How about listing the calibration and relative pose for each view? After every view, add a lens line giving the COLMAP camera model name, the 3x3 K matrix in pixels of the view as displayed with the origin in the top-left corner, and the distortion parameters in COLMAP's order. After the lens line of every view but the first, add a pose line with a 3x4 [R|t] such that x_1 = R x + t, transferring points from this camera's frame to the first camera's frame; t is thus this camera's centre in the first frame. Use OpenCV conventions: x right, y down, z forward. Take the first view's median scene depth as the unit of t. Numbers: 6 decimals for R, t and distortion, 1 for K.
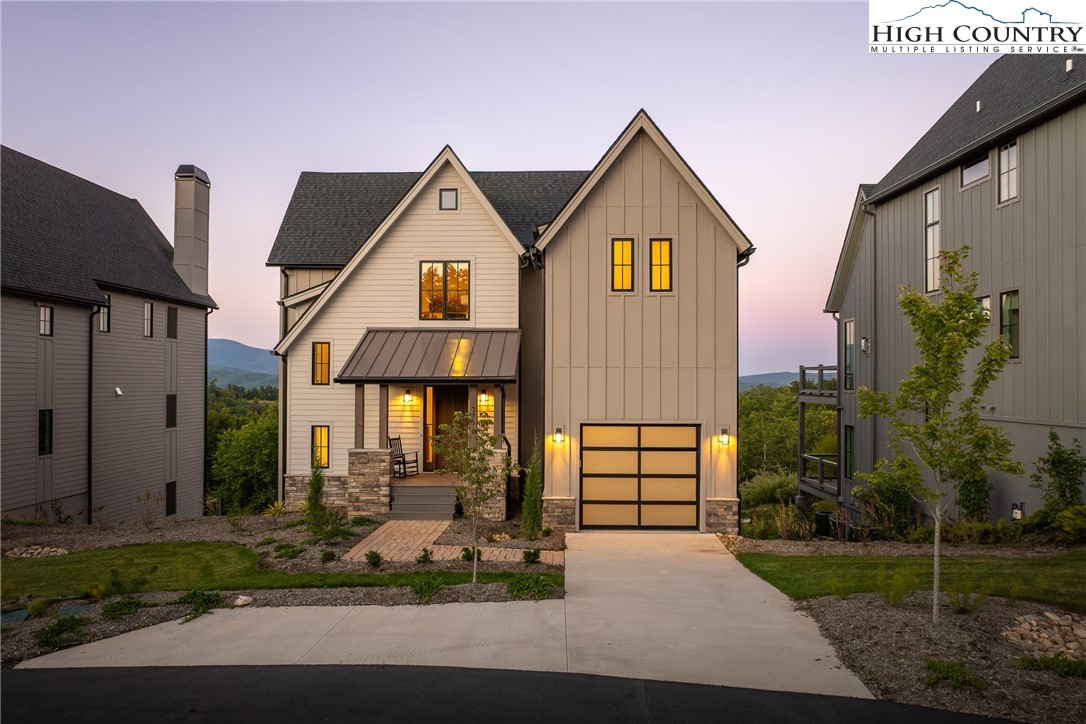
lens RADIAL K [[767.3, 0, 543.1], [0, 767.3, 360.4], [0, 0, 1]] dist [-0.035988, 0.004464]
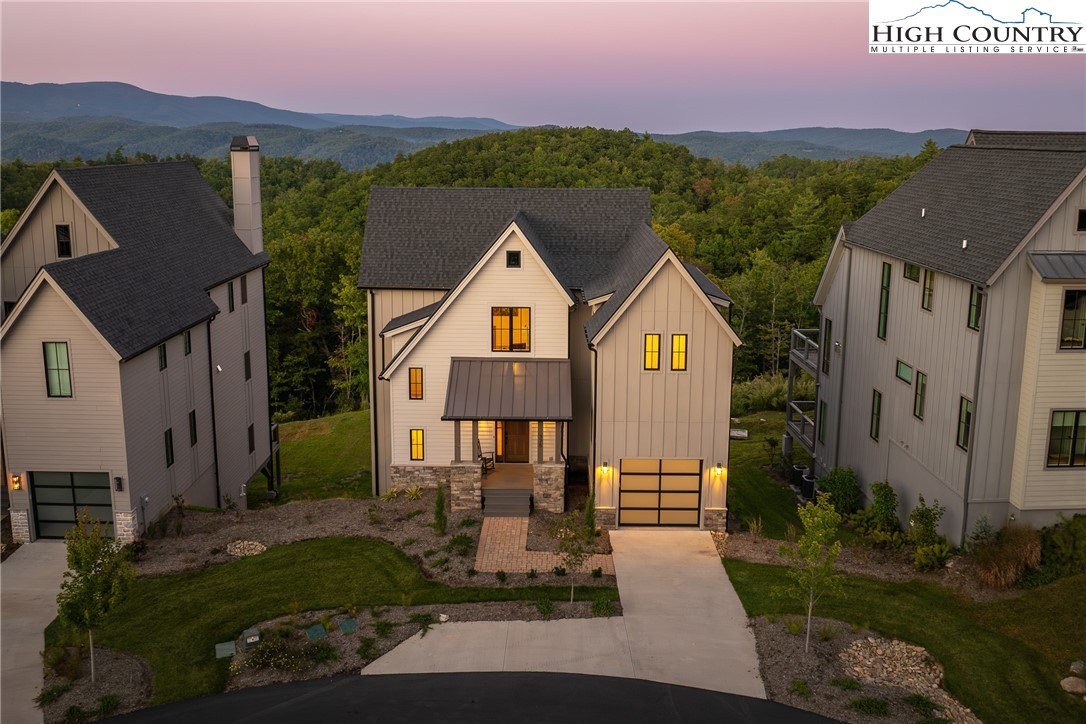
lens RADIAL K [[918.1, 0, 545.1], [0, 918.1, 293.9], [0, 0, 1]] dist [-0.031410, -0.002816]
pose [[0.999698, -0.001033, 0.024550, -0.134373], [-0.003438, 0.983402, 0.181408, -0.533353], [-0.024330, -0.181438, 0.983101, -0.636084]]
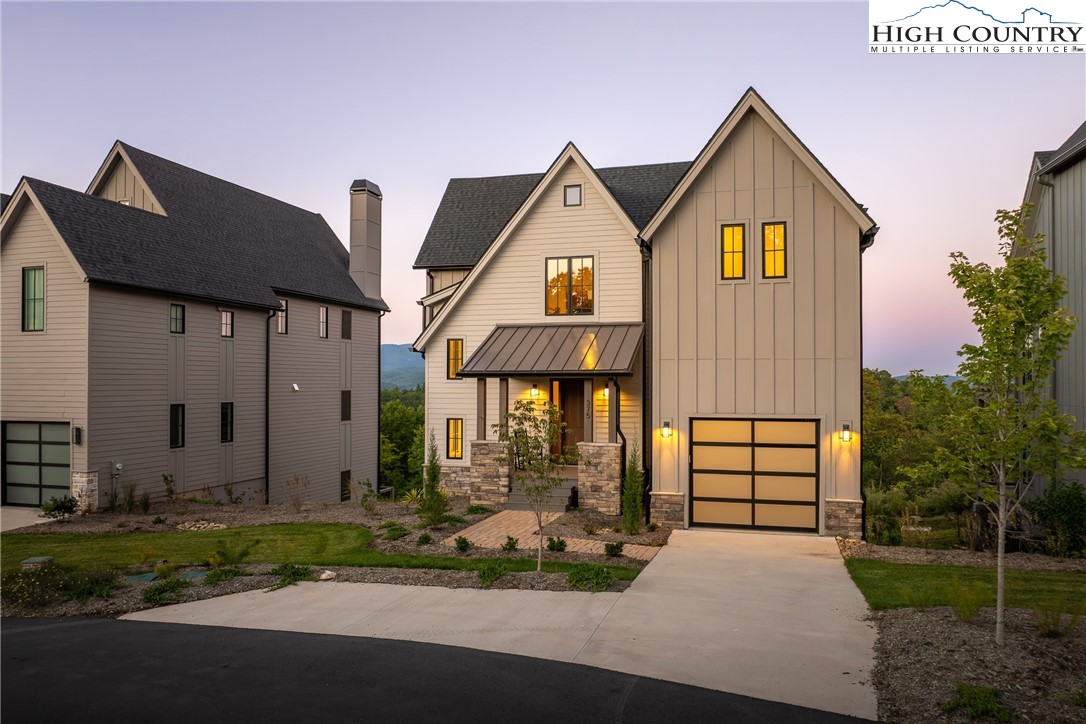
lens RADIAL K [[761.9, 0, 549.3], [0, 761.9, 361.9], [0, 0, 1]] dist [-0.032159, -0.004760]
pose [[0.969498, -0.007808, -0.244976, 0.112553], [0.008062, 0.999967, 0.000038, 0.010735], [0.244968, -0.002012, 0.969529, 0.024382]]
